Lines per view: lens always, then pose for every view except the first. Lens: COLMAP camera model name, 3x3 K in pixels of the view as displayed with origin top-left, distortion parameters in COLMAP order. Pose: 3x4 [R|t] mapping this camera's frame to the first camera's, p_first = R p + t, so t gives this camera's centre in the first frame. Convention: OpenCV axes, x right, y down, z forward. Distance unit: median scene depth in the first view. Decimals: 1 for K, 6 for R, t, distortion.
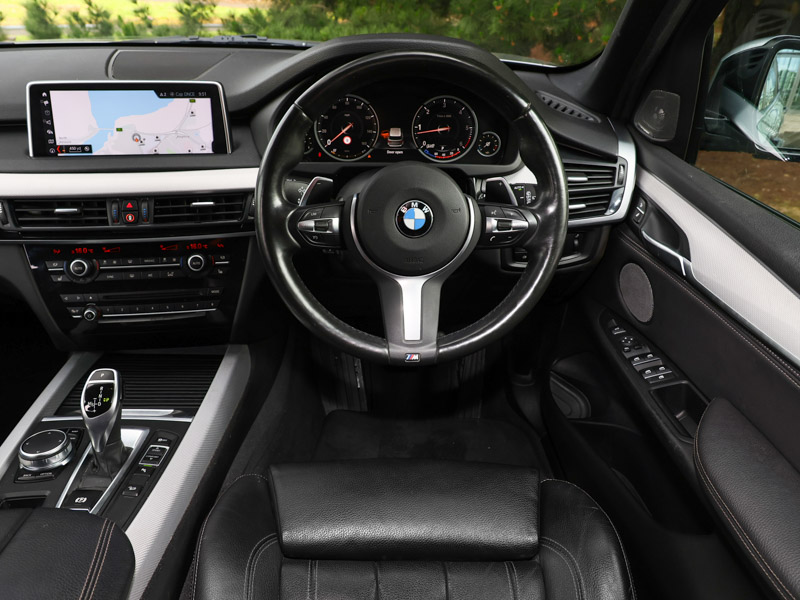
lens RADIAL K [[605.5, 0, 394.9], [0, 605.5, 292.8], [0, 0, 1]] dist [-0.004035, 0.002073]
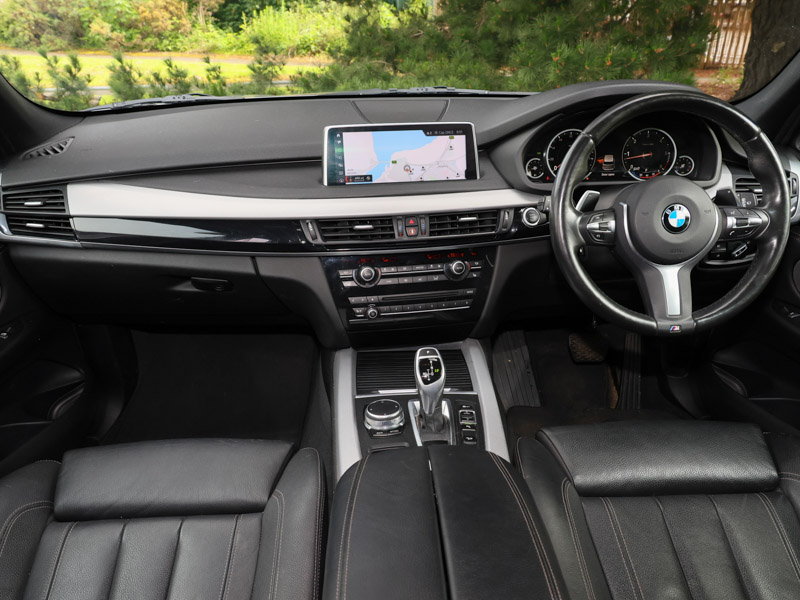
lens RADIAL K [[611.3, 0, 400.0], [0, 611.3, 300.0], [0, 0, 1]] dist [0.001424, 0.001320]
pose [[0.999124, -0.034773, 0.023284, -0.481266], [0.036296, 0.996987, -0.068546, 0.096148], [-0.020830, 0.069331, 0.997376, -0.223005]]
